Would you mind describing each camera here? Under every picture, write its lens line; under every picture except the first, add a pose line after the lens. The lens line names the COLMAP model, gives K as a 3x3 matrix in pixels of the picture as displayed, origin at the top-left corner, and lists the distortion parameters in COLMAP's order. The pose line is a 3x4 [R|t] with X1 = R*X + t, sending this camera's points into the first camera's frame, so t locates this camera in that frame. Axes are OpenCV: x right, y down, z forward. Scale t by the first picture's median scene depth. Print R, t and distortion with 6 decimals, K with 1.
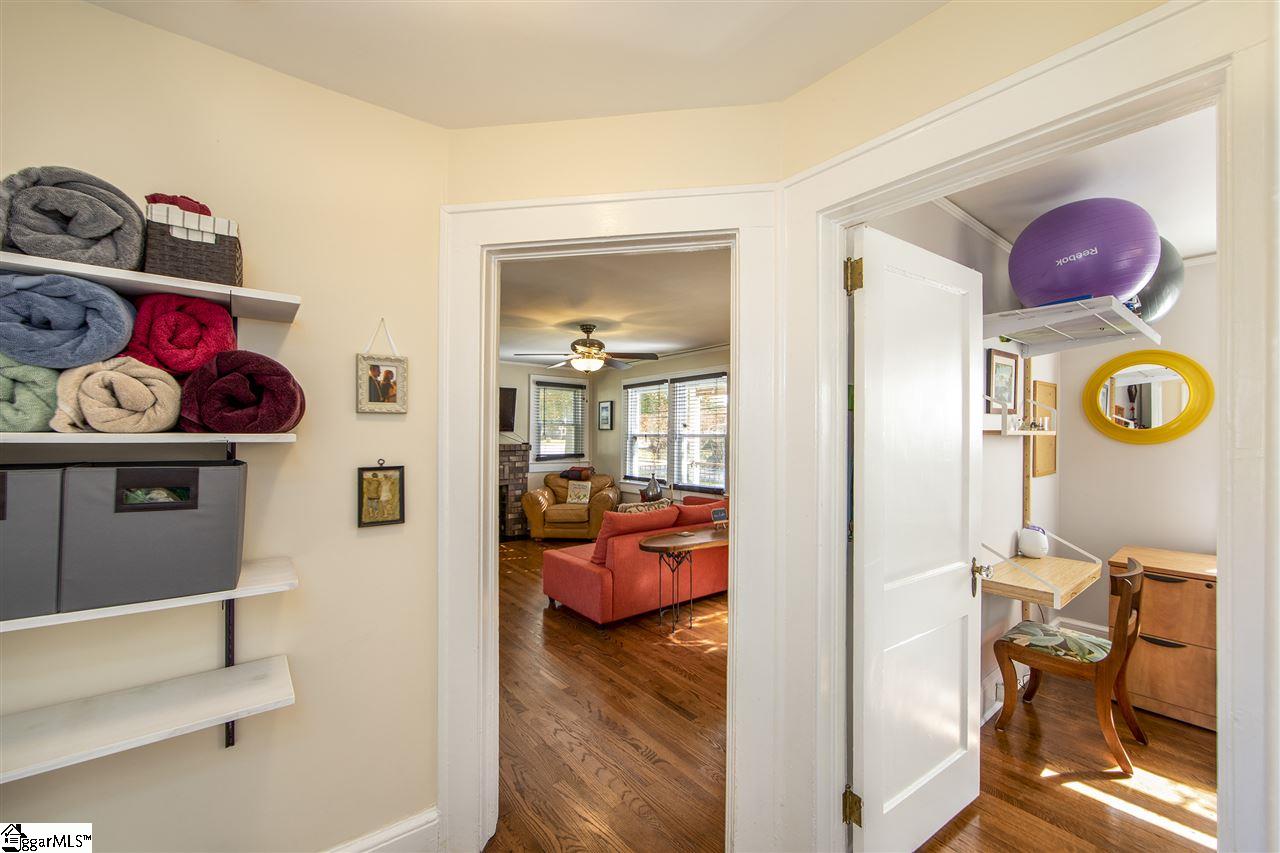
lens RADIAL K [[501.8, 0, 641.7], [0, 501.8, 430.1], [0, 0, 1]] dist [-0.008387, 0.000012]
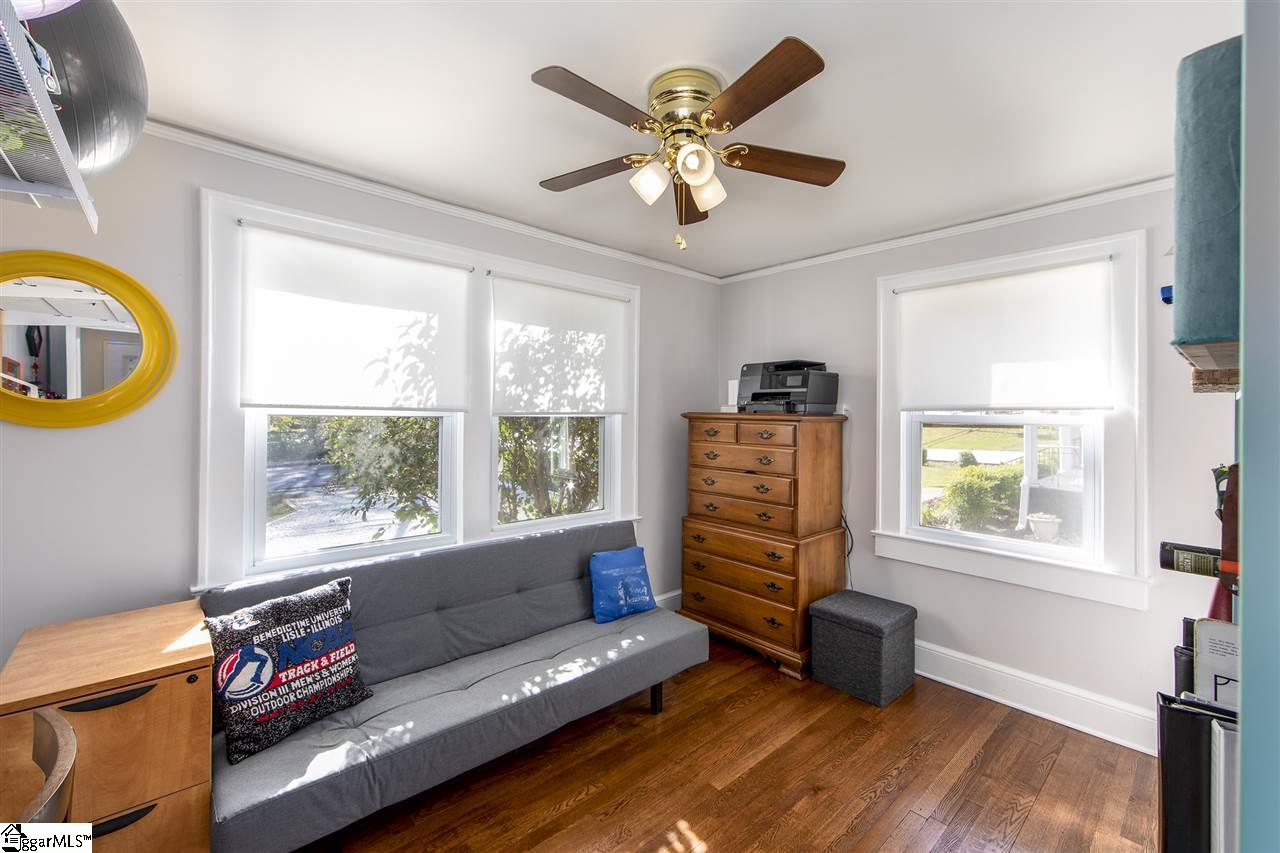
lens RADIAL K [[501.8, 0, 641.7], [0, 501.8, 430.1], [0, 0, 1]] dist [-0.008387, 0.000012]
pose [[-0.091531, -0.032297, 0.995278, 0.364475], [-0.022568, 0.999285, 0.030351, 0.000391], [-0.995546, -0.019683, -0.092195, 0.368961]]
